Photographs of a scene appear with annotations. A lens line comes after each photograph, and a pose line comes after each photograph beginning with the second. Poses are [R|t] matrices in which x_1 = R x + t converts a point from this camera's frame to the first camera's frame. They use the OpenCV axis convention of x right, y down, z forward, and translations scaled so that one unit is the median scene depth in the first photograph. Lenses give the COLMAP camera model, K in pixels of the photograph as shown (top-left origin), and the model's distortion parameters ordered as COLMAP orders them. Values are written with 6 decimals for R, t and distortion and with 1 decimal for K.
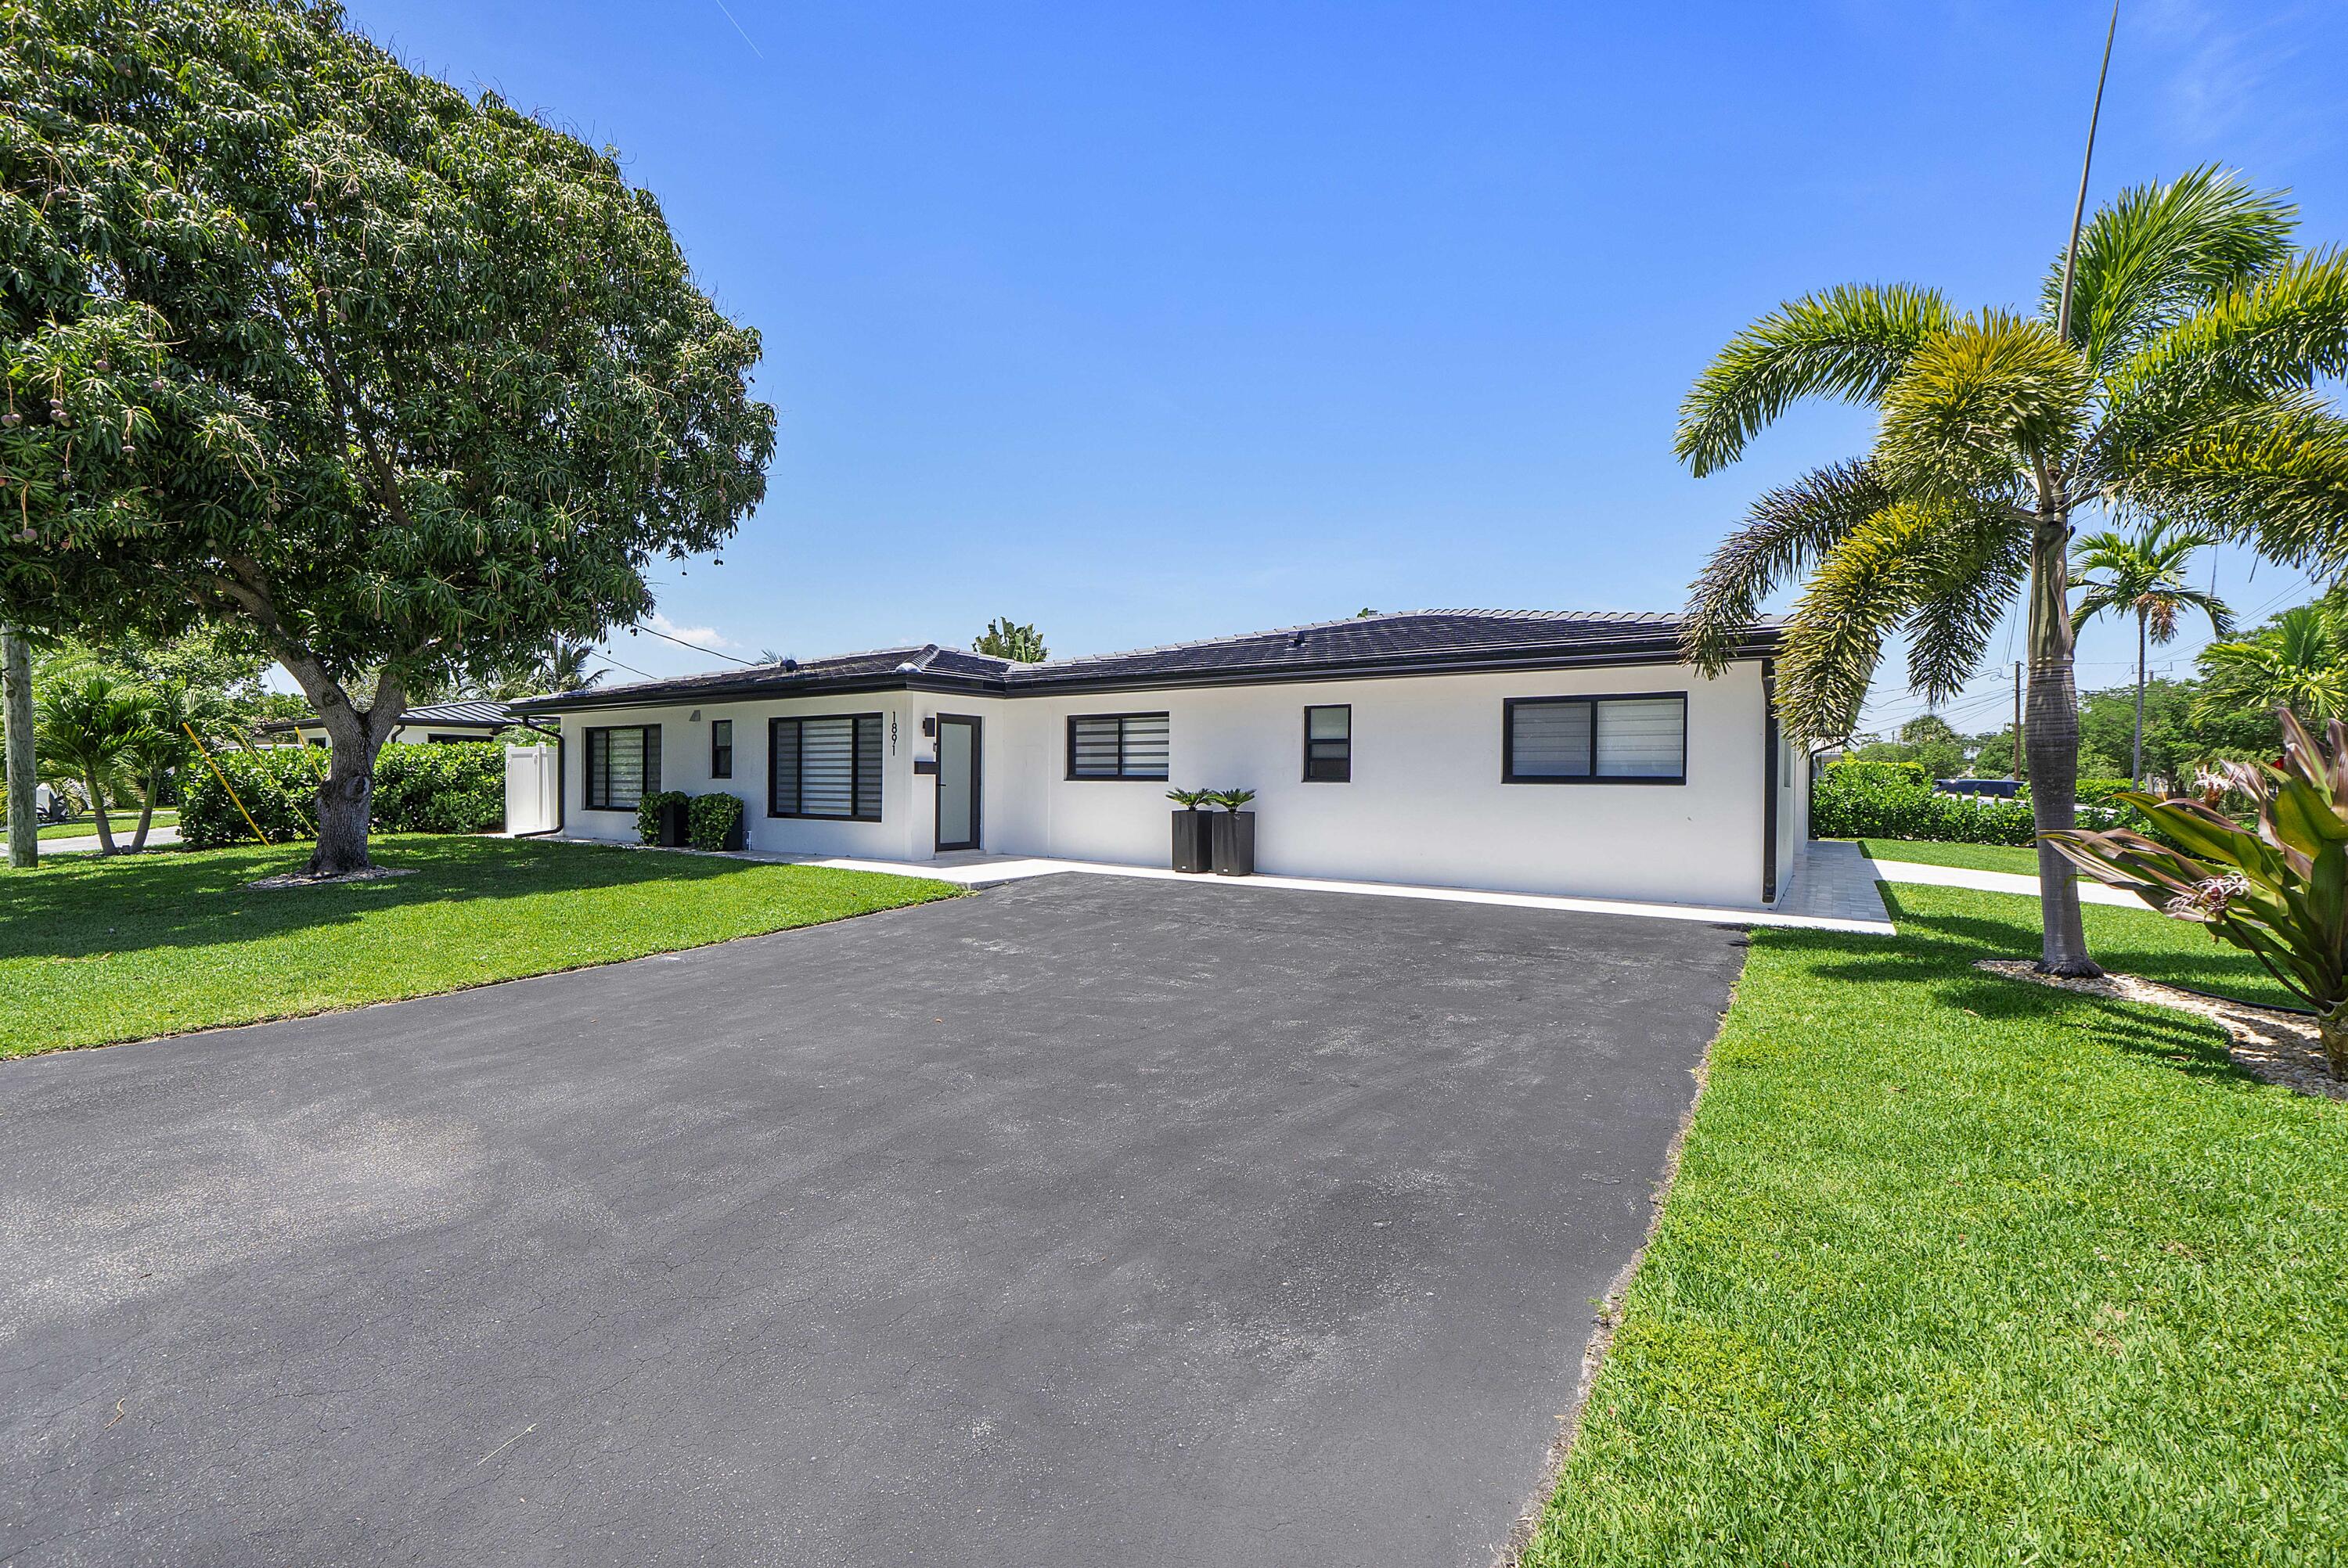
lens RADIAL K [[988.1, 0, 1178.0], [0, 988.1, 780.0], [0, 0, 1]] dist [-0.006750, 0.000953]
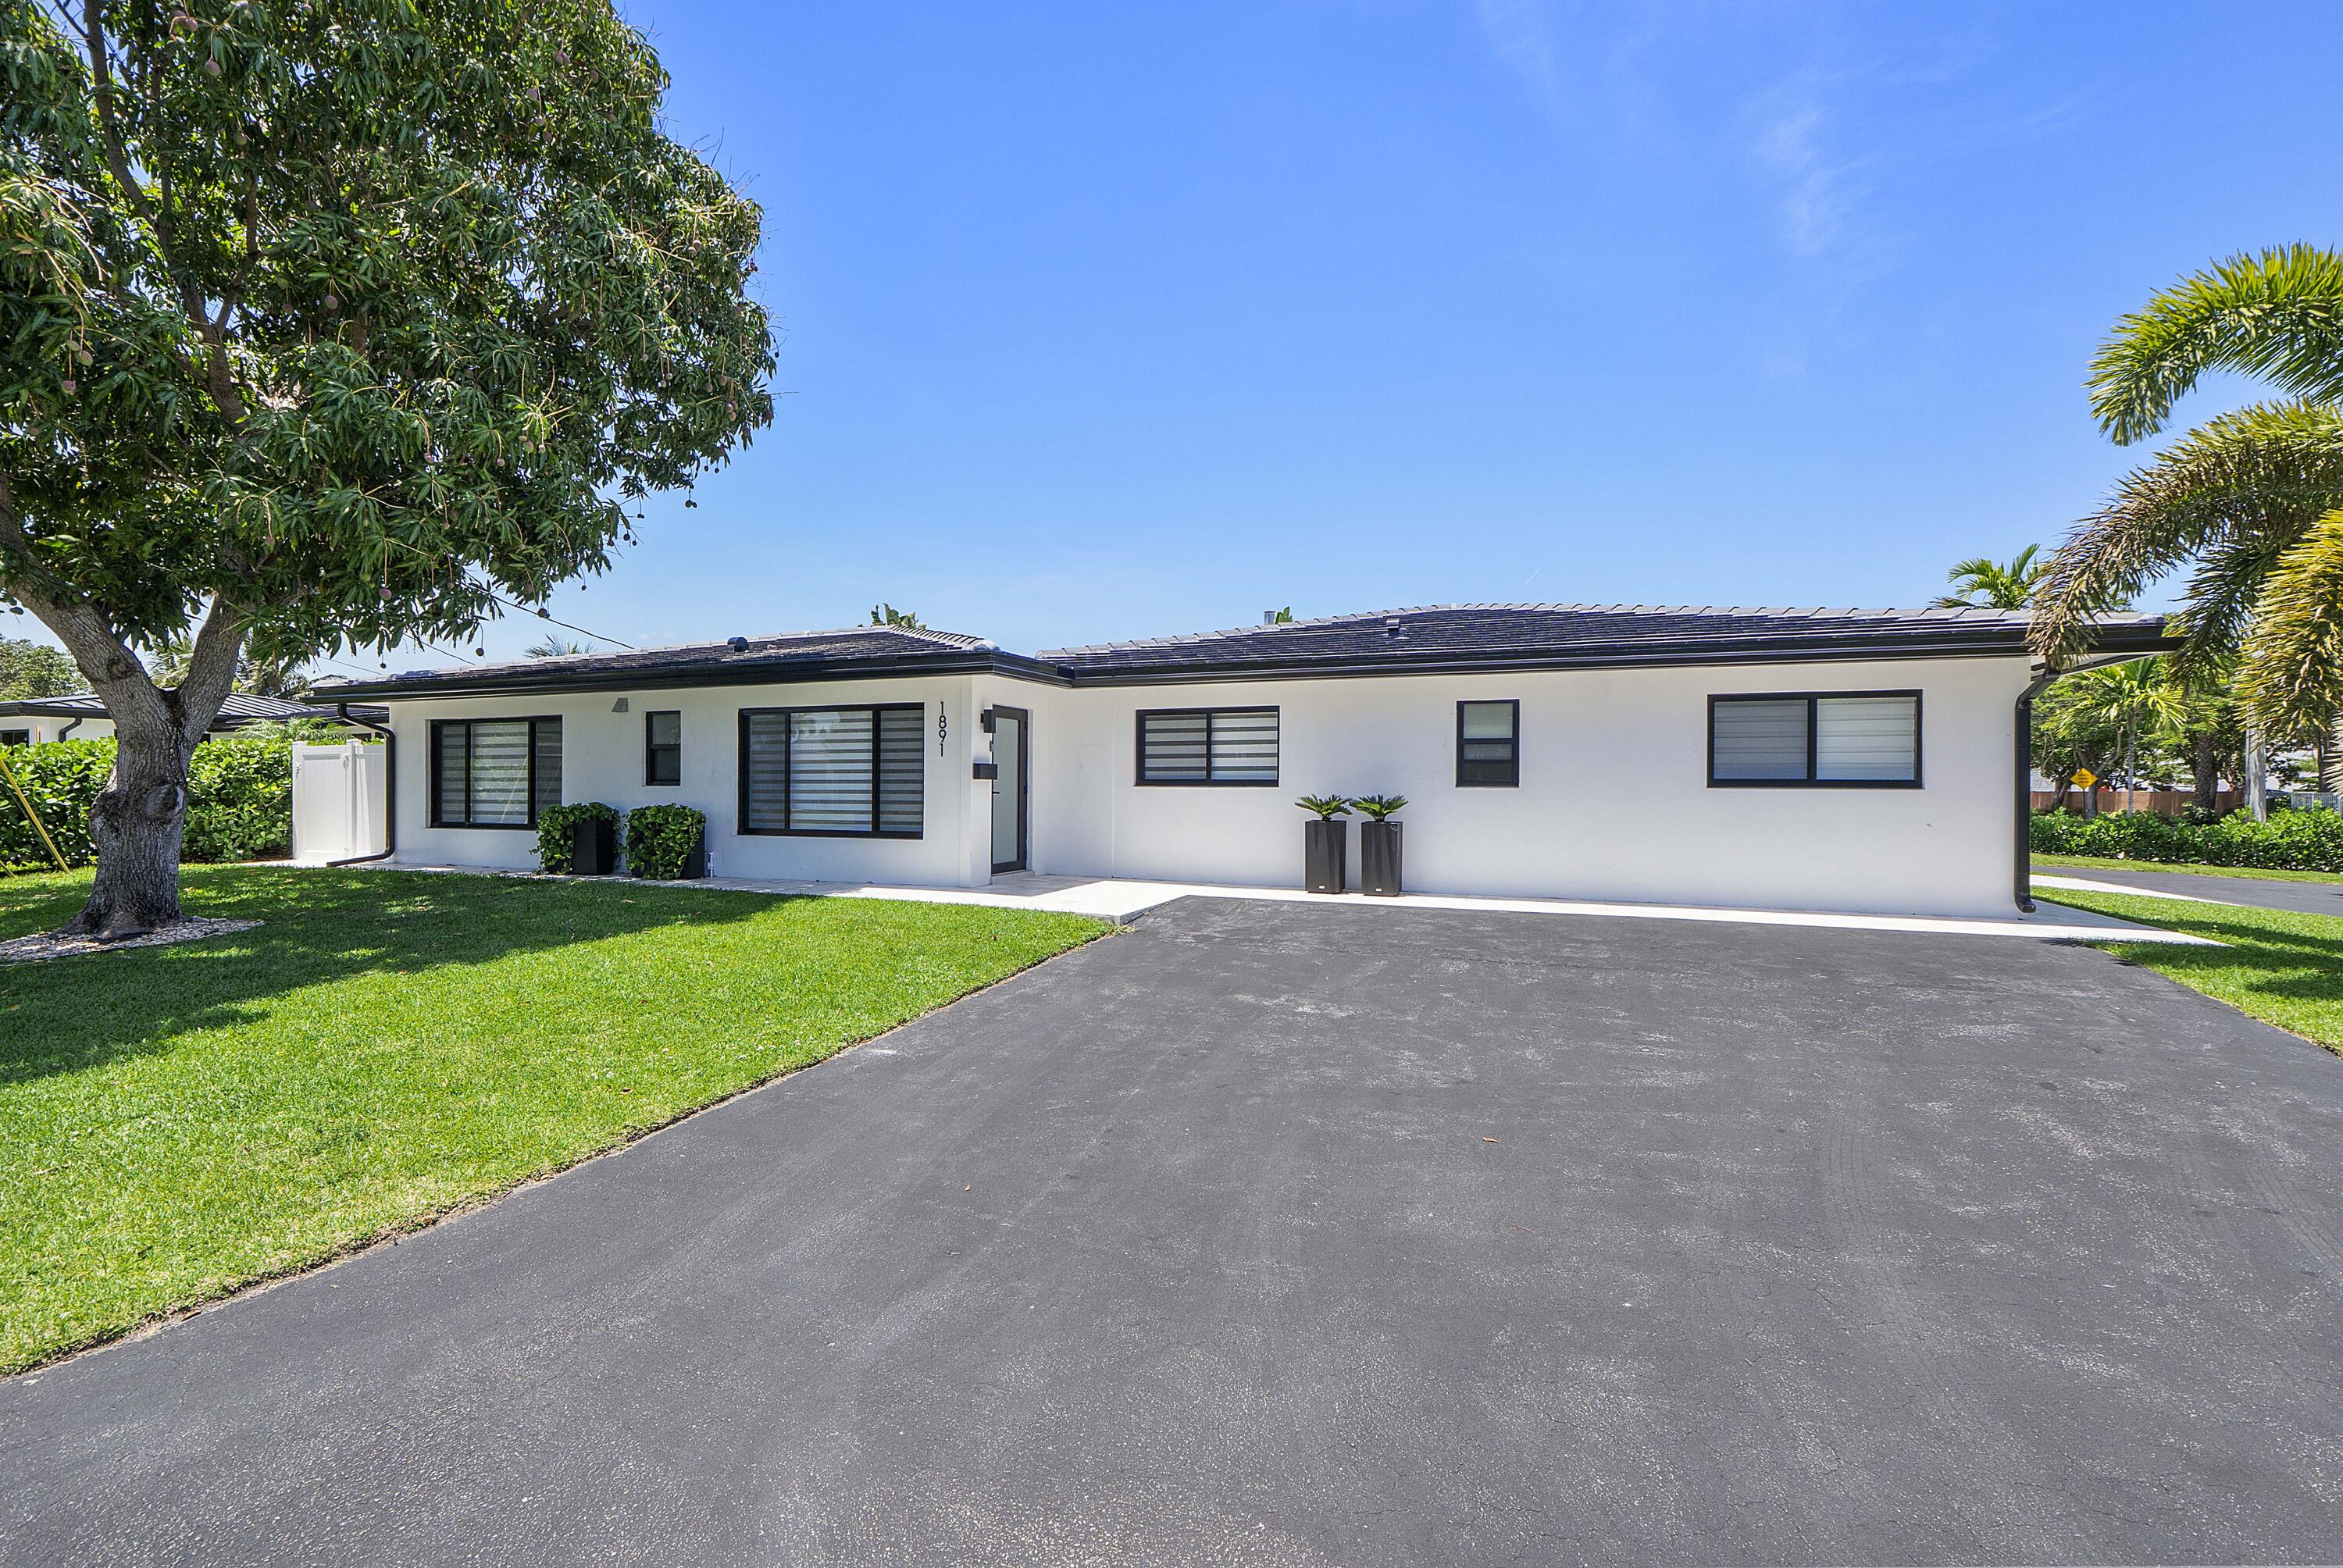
lens RADIAL K [[986.0, 0, 1166.7], [0, 986.0, 782.8], [0, 0, 1]] dist [-0.006750, 0.000953]
pose [[0.975905, -0.003451, 0.218169, -0.281704], [0.003894, 0.999991, -0.001601, -0.001365], [-0.218162, 0.002412, 0.975910, 0.178704]]
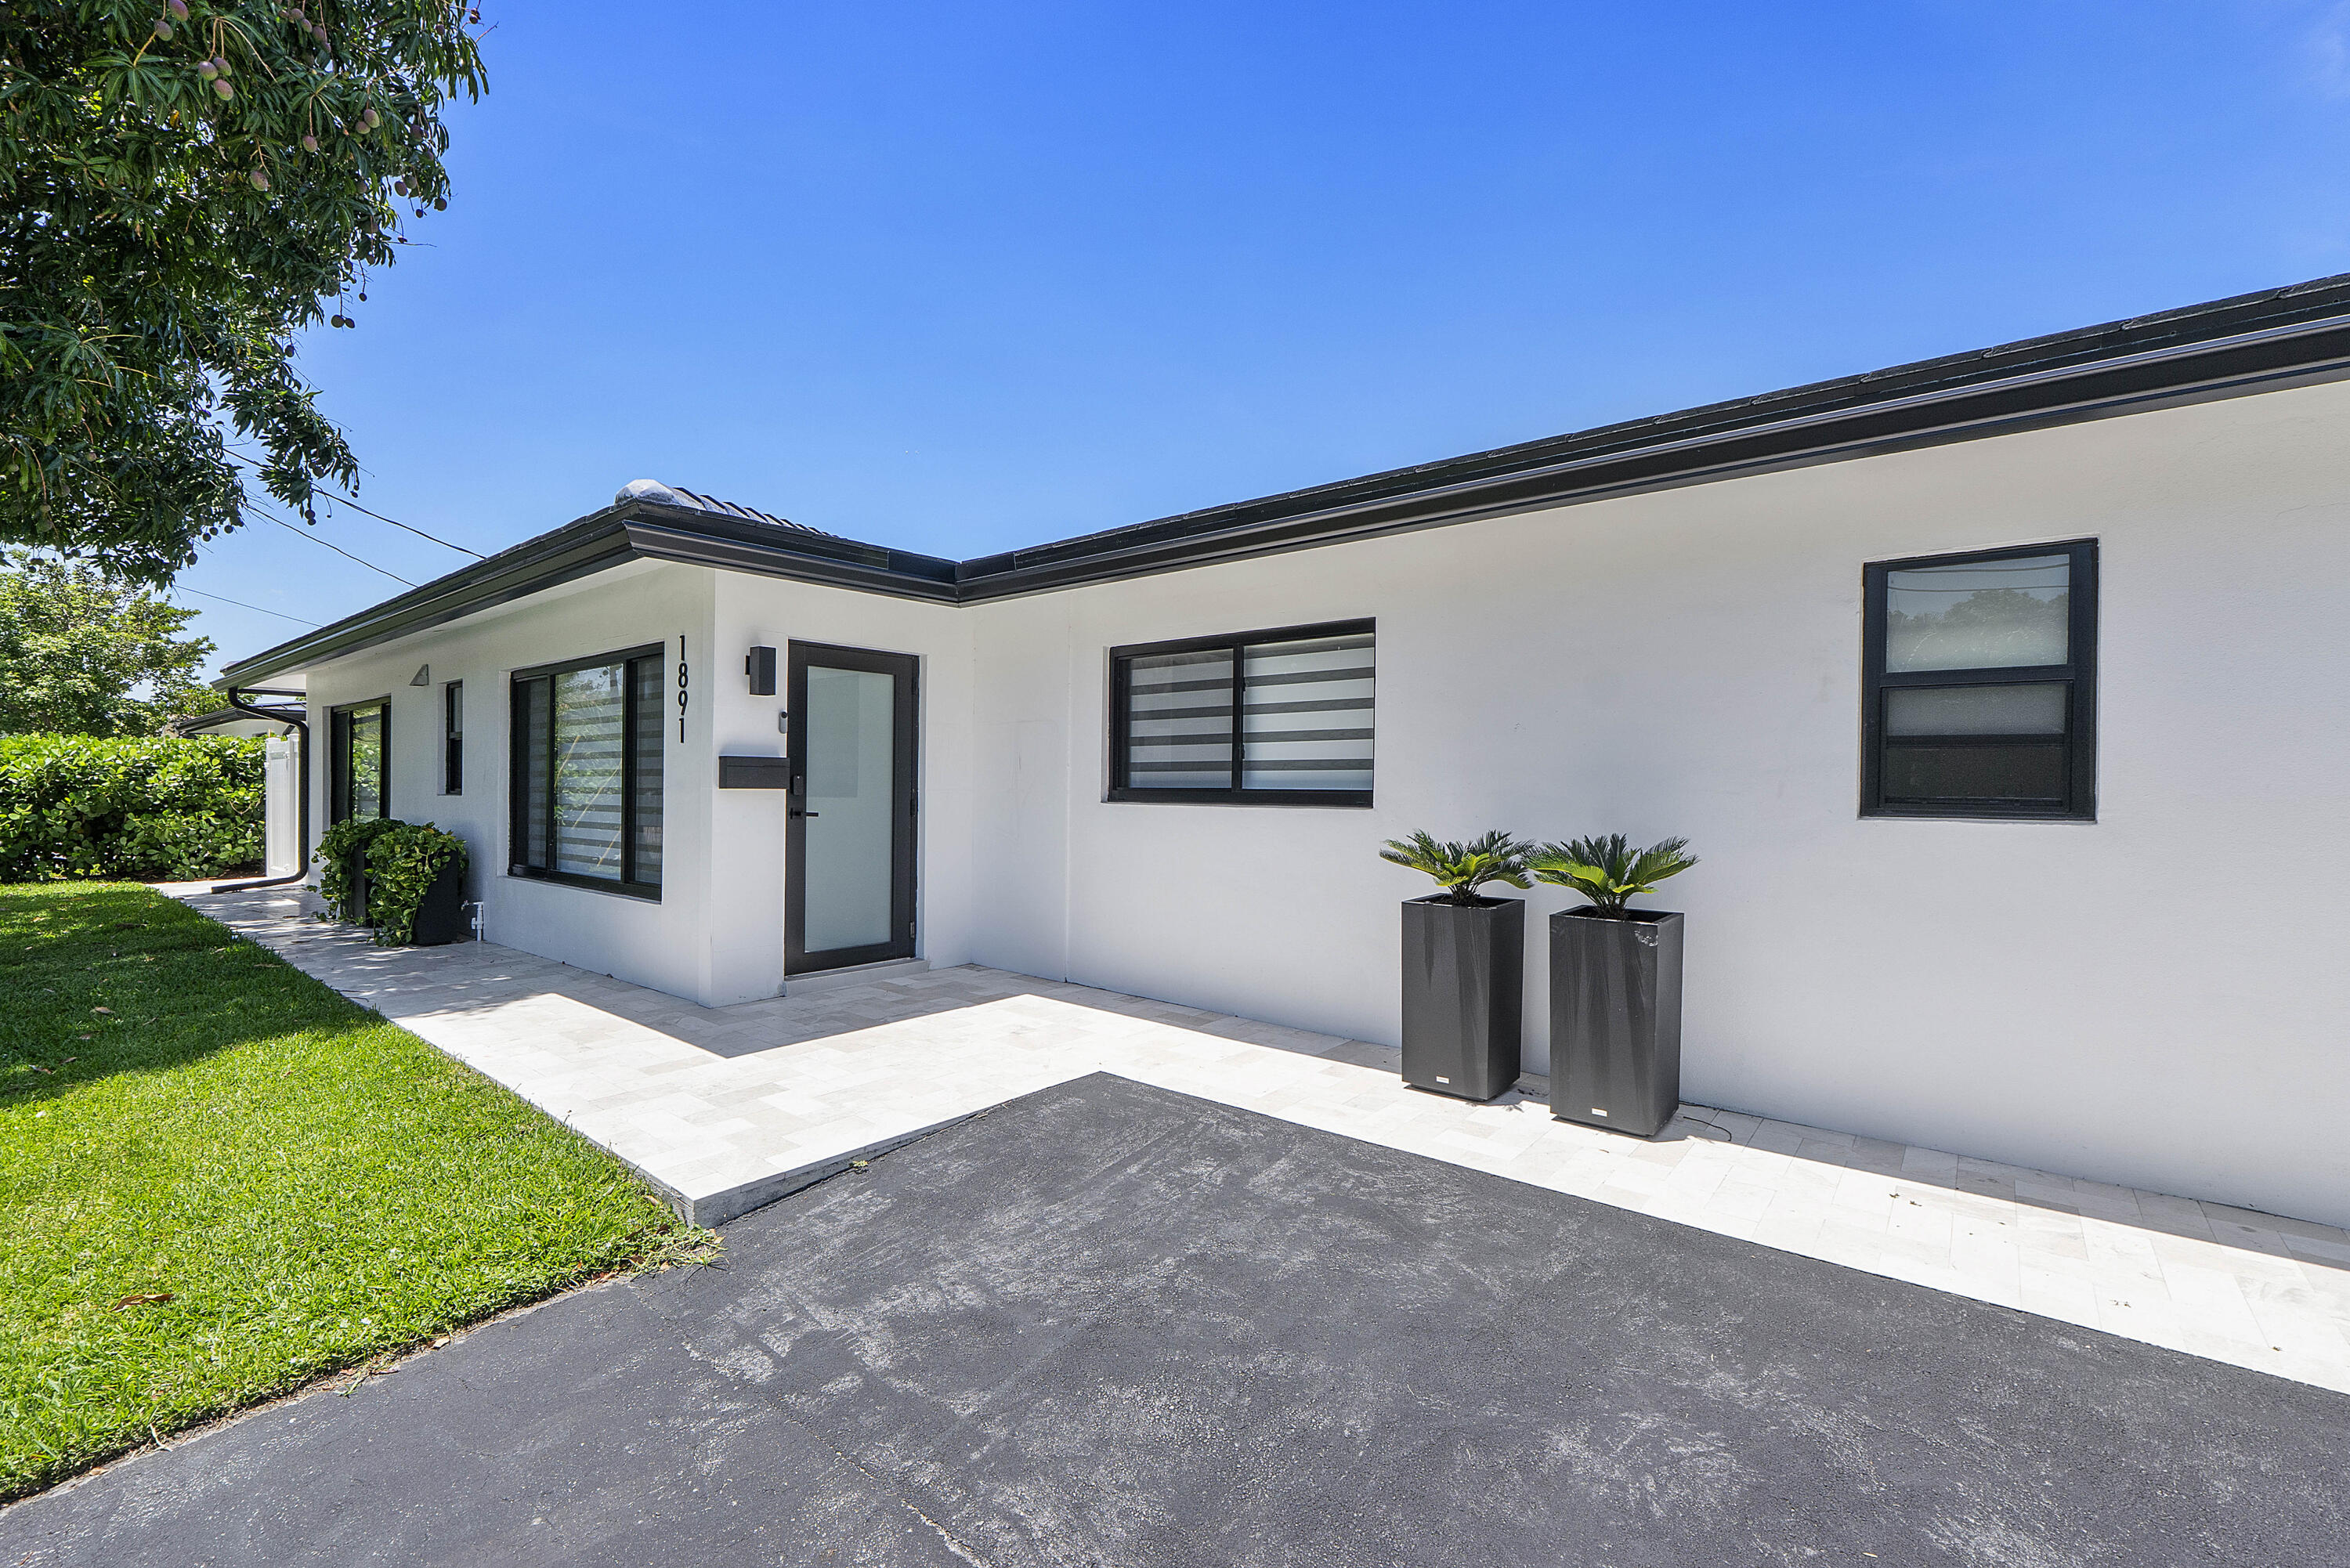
lens RADIAL K [[994.5, 0, 1174.7], [0, 994.5, 794.1], [0, 0, 1]] dist [-0.005995, 0.000339]
pose [[0.995135, 0.000697, -0.098516, -0.044939], [-0.000091, 0.999981, 0.006156, -0.006068], [0.098519, -0.006117, 0.995116, 0.606513]]
